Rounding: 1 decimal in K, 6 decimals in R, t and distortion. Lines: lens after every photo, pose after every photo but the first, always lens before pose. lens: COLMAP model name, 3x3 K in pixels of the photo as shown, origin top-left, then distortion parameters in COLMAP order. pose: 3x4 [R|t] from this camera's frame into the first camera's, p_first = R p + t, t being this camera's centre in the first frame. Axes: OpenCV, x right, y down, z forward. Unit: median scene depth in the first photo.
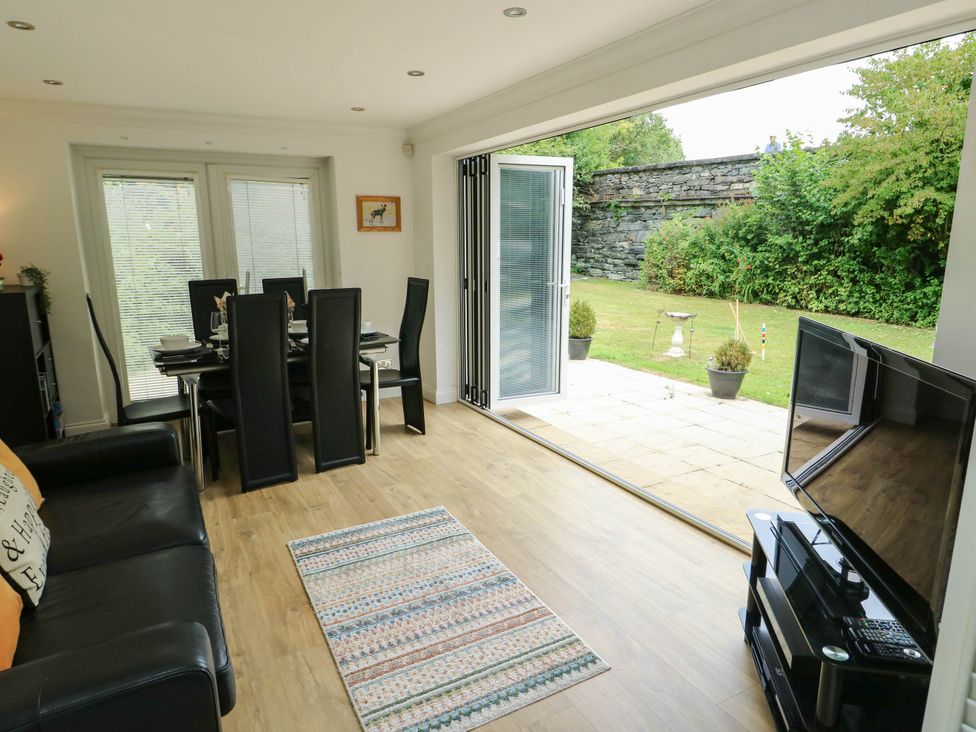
lens RADIAL K [[606.3, 0, 488.0], [0, 606.3, 366.0], [0, 0, 1]] dist [-0.004403, -0.001511]
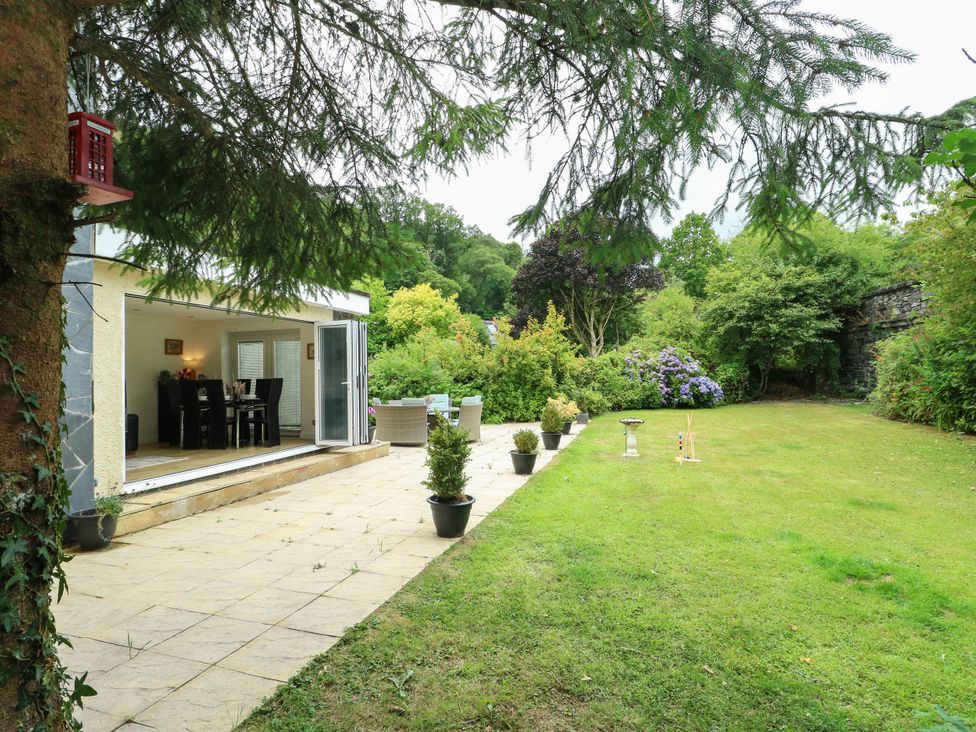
lens RADIAL K [[516.4, 0, 492.3], [0, 516.4, 361.8], [0, 0, 1]] dist [-0.001002, -0.012806]
pose [[0.710448, -0.025082, -0.703303, 0.513601], [-0.132045, 0.976865, -0.168225, 0.005047], [0.691251, 0.212382, 0.690699, 0.055386]]
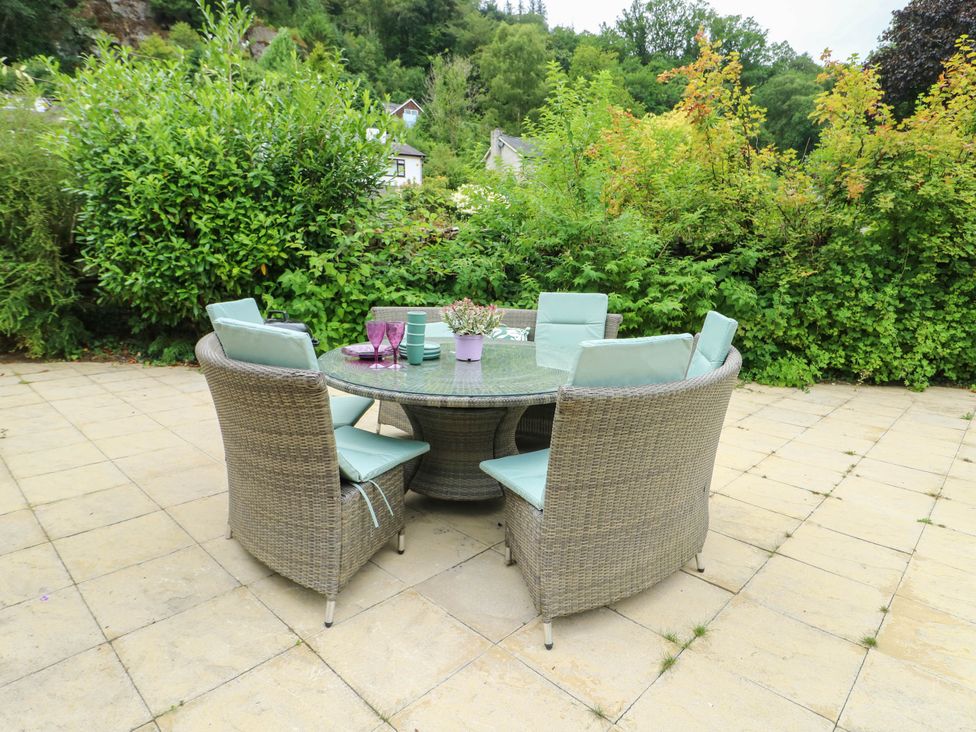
lens RADIAL K [[578.6, 0, 482.7], [0, 578.6, 361.4], [0, 0, 1]] dist [-0.005549, -0.003791]
pose [[0.308965, 0.182149, -0.933468, 0.085109], [-0.209735, 0.970375, 0.119932, -0.066577], [0.927659, 0.158726, 0.338015, 0.473453]]
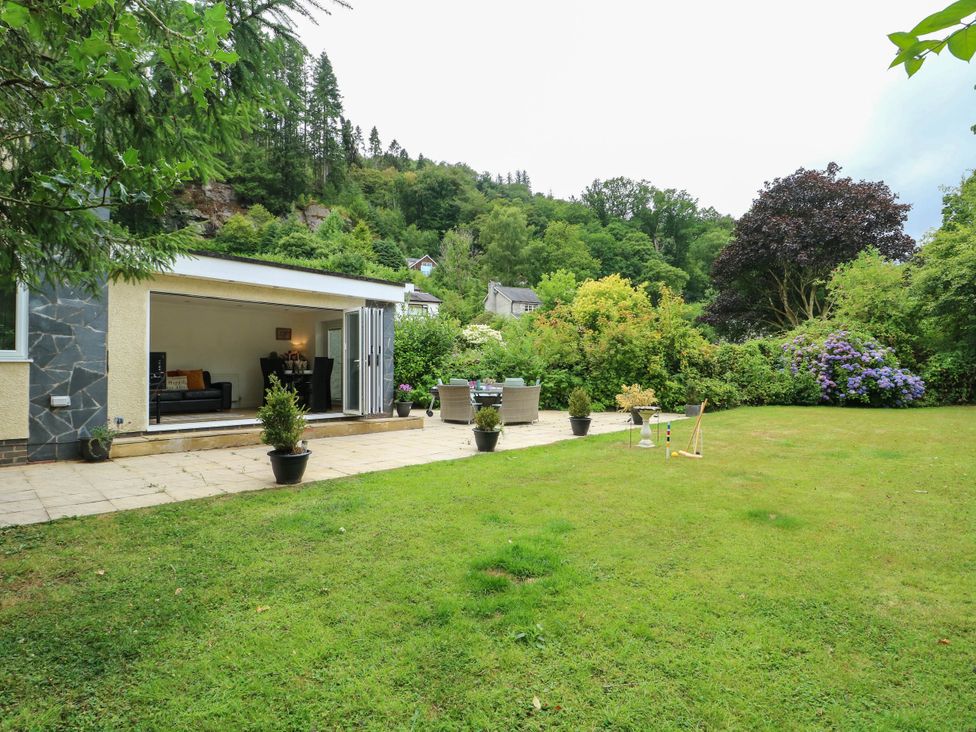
lens RADIAL K [[508.7, 0, 490.0], [0, 508.7, 362.8], [0, 0, 1]] dist [-0.001261, -0.013866]
pose [[0.323970, -0.009657, -0.946018, 0.658727], [-0.195326, 0.977721, -0.076872, -0.024679], [0.925684, 0.209686, 0.314866, 0.276049]]
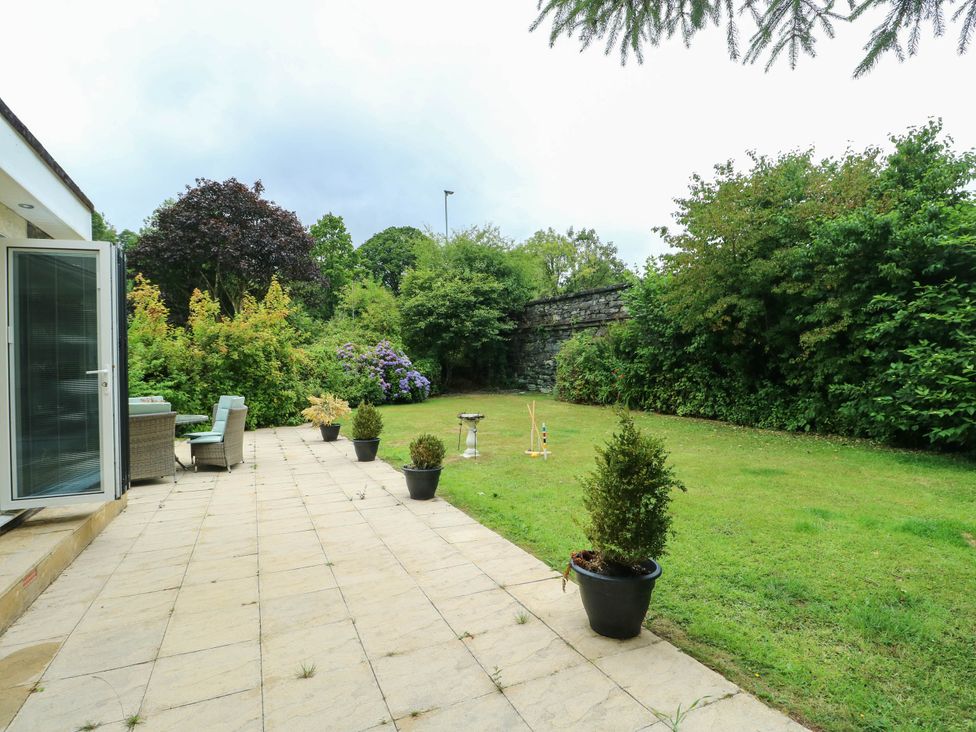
lens RADIAL K [[505.3, 0, 488.0], [0, 505.3, 366.0], [0, 0, 1]] dist [0.001730, -0.000103]
pose [[0.998097, -0.018998, -0.058657, 0.243719], [0.006365, 0.978011, -0.208455, 0.007132], [0.061327, 0.207685, 0.976271, 0.089958]]
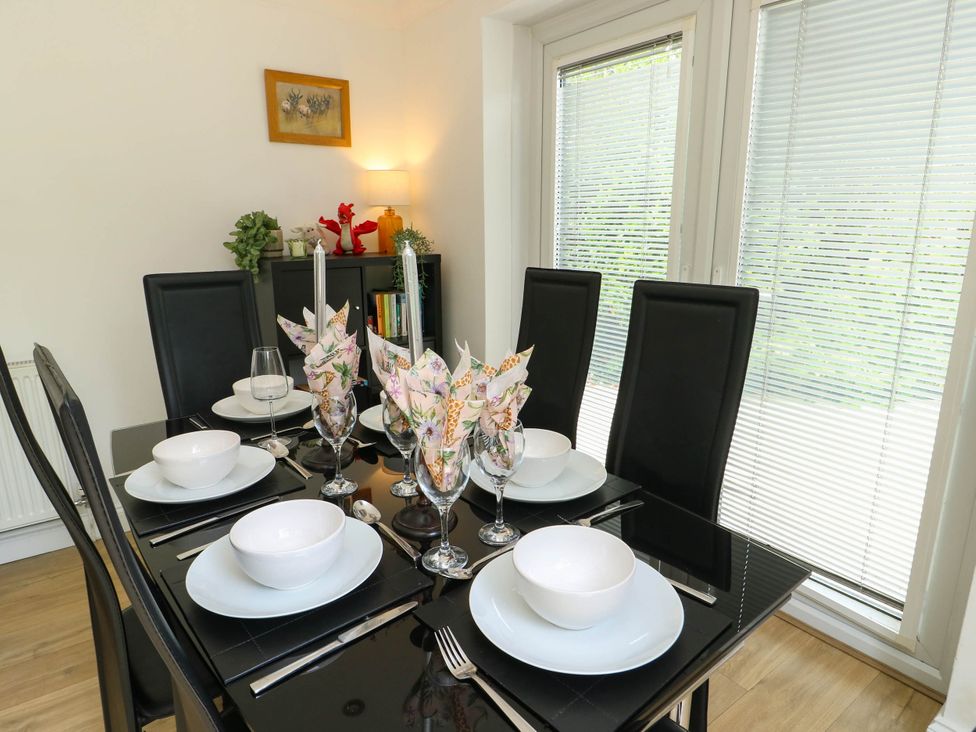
lens RADIAL K [[606.3, 0, 488.0], [0, 606.3, 366.0], [0, 0, 1]] dist [-0.004403, -0.001511]
pose [[0.142628, 0.240700, -0.960063, -0.015055], [-0.203372, 0.956410, 0.209571, -0.043891], [0.968657, 0.165360, 0.185362, 0.247003]]
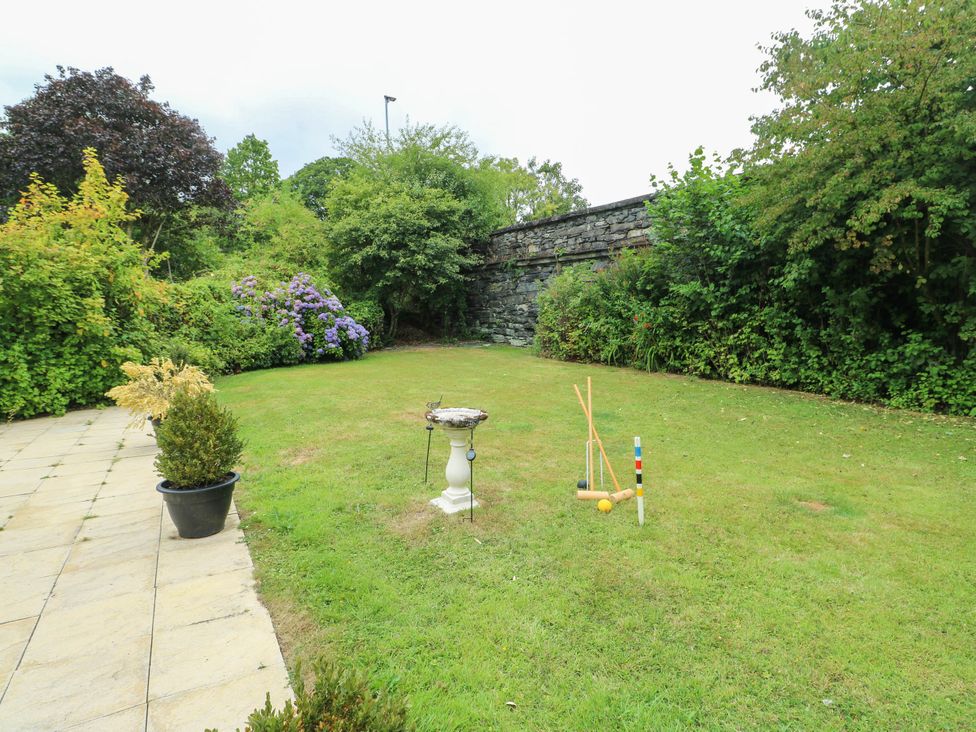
lens RADIAL K [[508.7, 0, 490.0], [0, 508.7, 362.8], [0, 0, 1]] dist [-0.001261, -0.013866]
pose [[0.998423, -0.018631, 0.052965, 0.197459], [0.024523, 0.993306, -0.112879, -0.049024], [-0.050507, 0.113999, 0.992196, 0.381942]]
